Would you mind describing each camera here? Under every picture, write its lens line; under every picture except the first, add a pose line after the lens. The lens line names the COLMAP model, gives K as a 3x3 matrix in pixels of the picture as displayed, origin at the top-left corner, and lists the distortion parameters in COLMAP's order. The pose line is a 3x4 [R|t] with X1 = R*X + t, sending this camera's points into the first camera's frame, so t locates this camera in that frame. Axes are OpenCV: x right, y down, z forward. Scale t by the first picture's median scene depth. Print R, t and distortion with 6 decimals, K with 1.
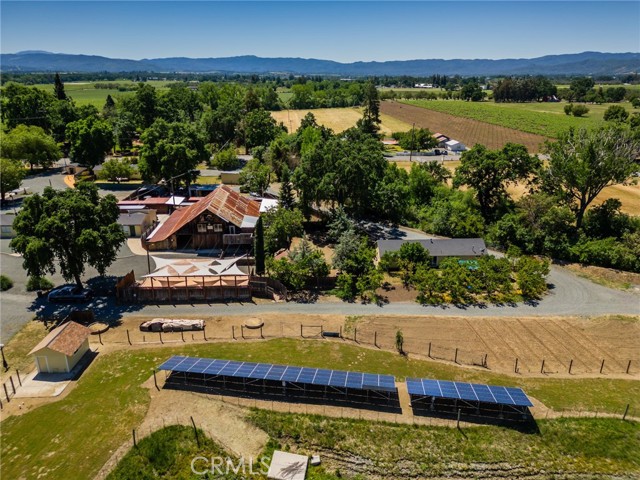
lens RADIAL K [[459.0, 0, 323.2], [0, 459.0, 239.0], [0, 0, 1]] dist [0.082781, -0.061598]
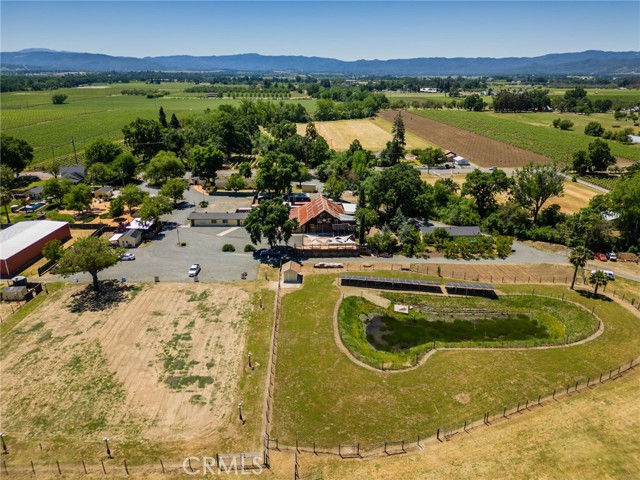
lens RADIAL K [[459.0, 0, 323.2], [0, 459.0, 239.0], [0, 0, 1]] dist [0.082781, -0.061598]
pose [[0.999991, 0.002688, -0.003388, -0.228557], [-0.002672, 0.999986, 0.004625, 0.036675], [0.003400, -0.004616, 0.999984, -0.722810]]
